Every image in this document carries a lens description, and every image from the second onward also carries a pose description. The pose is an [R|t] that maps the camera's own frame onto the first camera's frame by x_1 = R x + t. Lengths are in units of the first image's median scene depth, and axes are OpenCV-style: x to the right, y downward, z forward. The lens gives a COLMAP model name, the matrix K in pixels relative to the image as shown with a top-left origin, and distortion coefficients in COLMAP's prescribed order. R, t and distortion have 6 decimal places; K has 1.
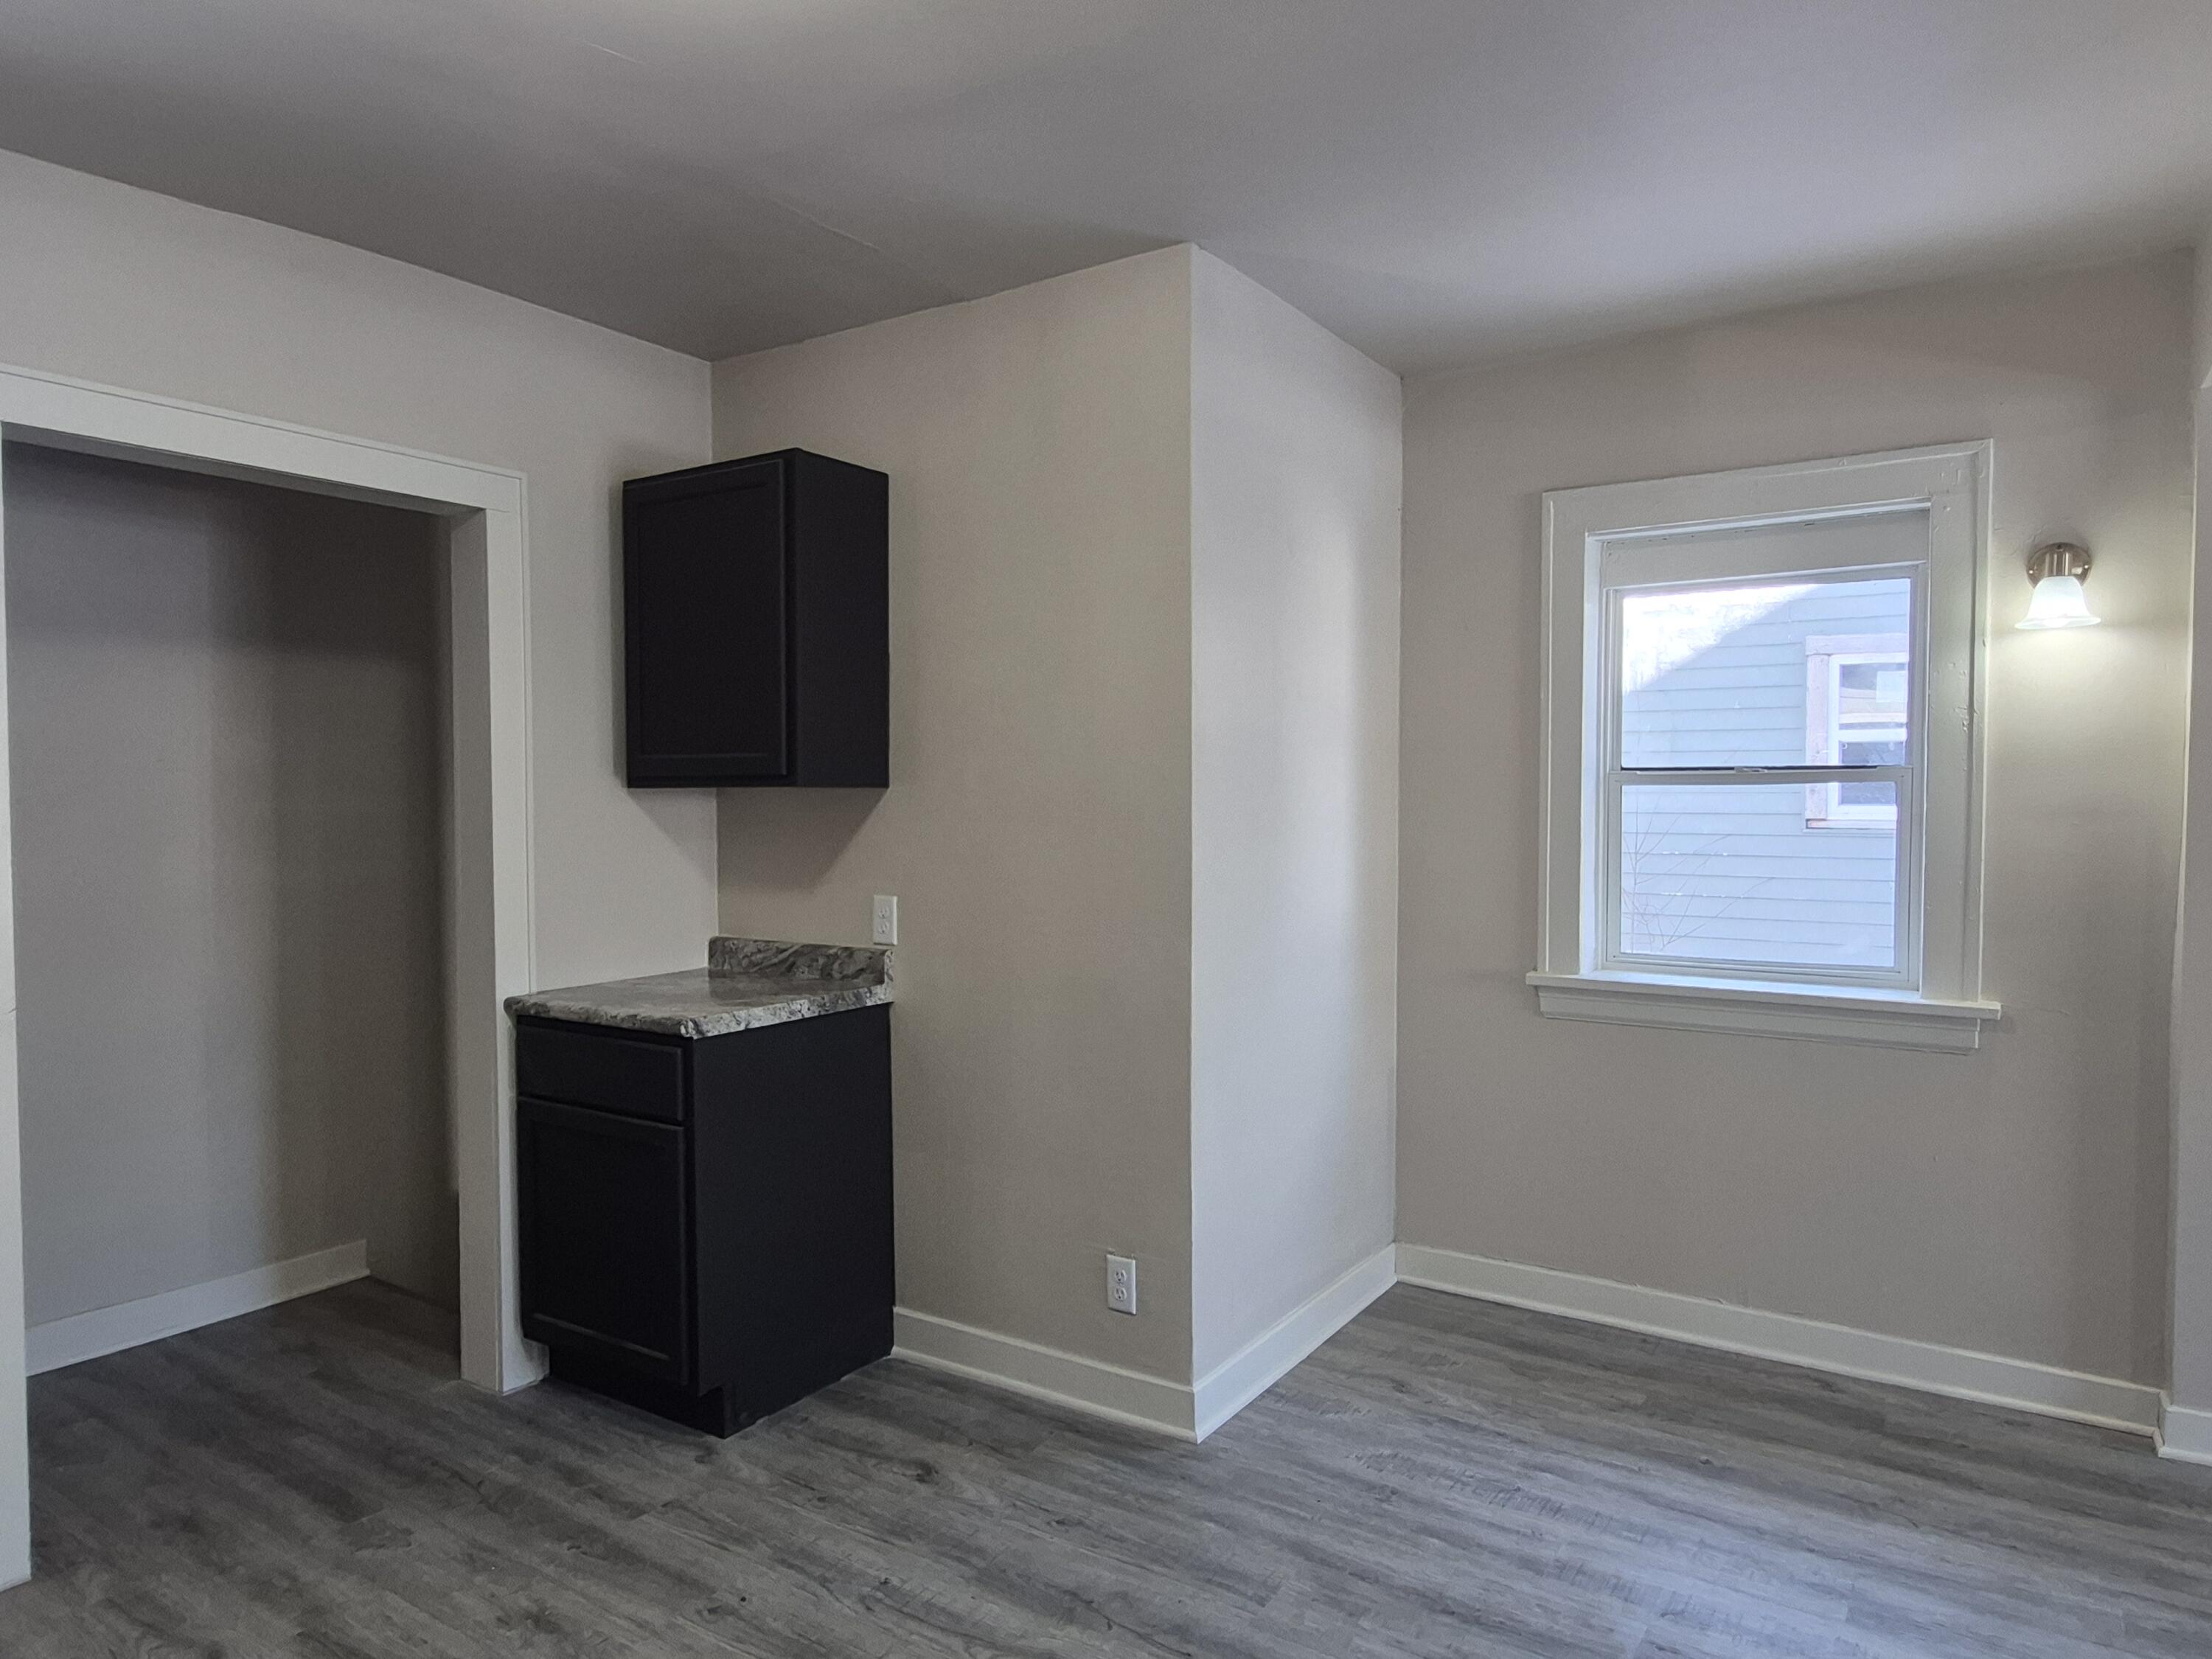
lens RADIAL K [[1359.2, 0, 1105.3], [0, 1359.2, 833.0], [0, 0, 1]] dist [-0.004476, 0.004158]
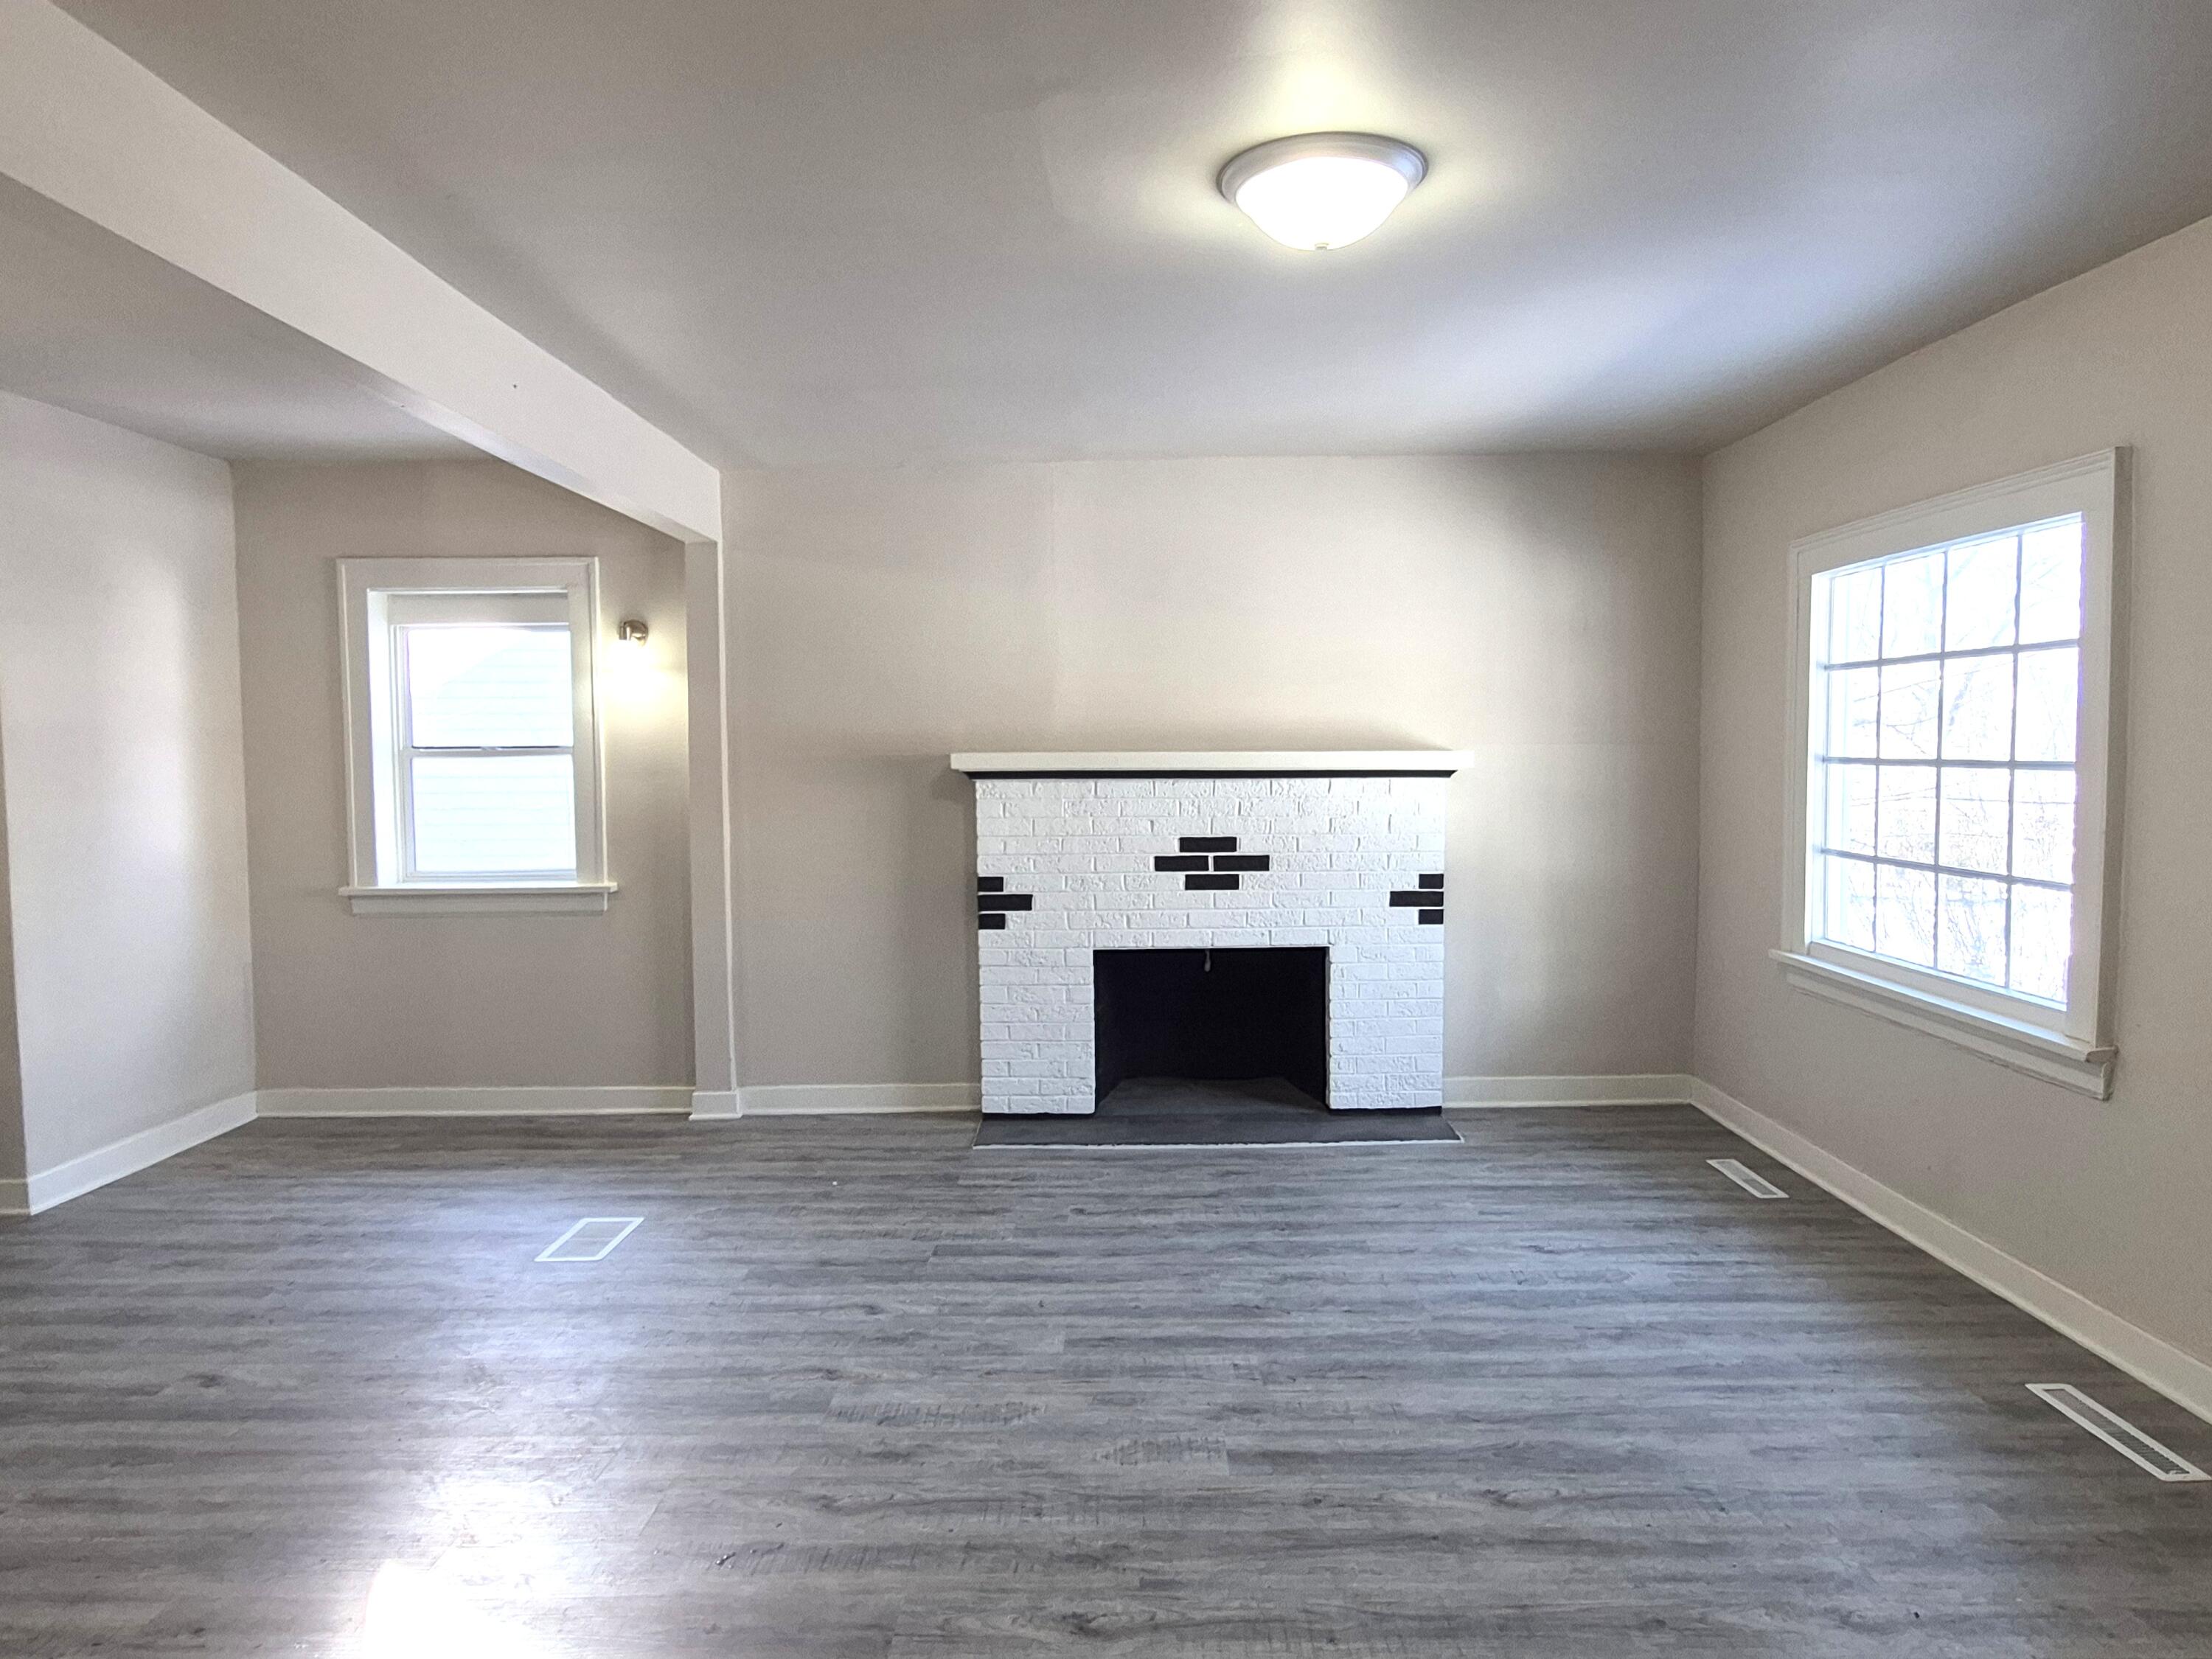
lens RADIAL K [[1359.2, 0, 1109.3], [0, 1359.2, 832.1], [0, 0, 1]] dist [-0.004476, 0.004158]
pose [[0.834404, -0.035579, 0.550004, 0.225478], [0.026011, 0.999344, 0.025185, 0.032281], [-0.550539, -0.006709, 0.834782, -0.765531]]
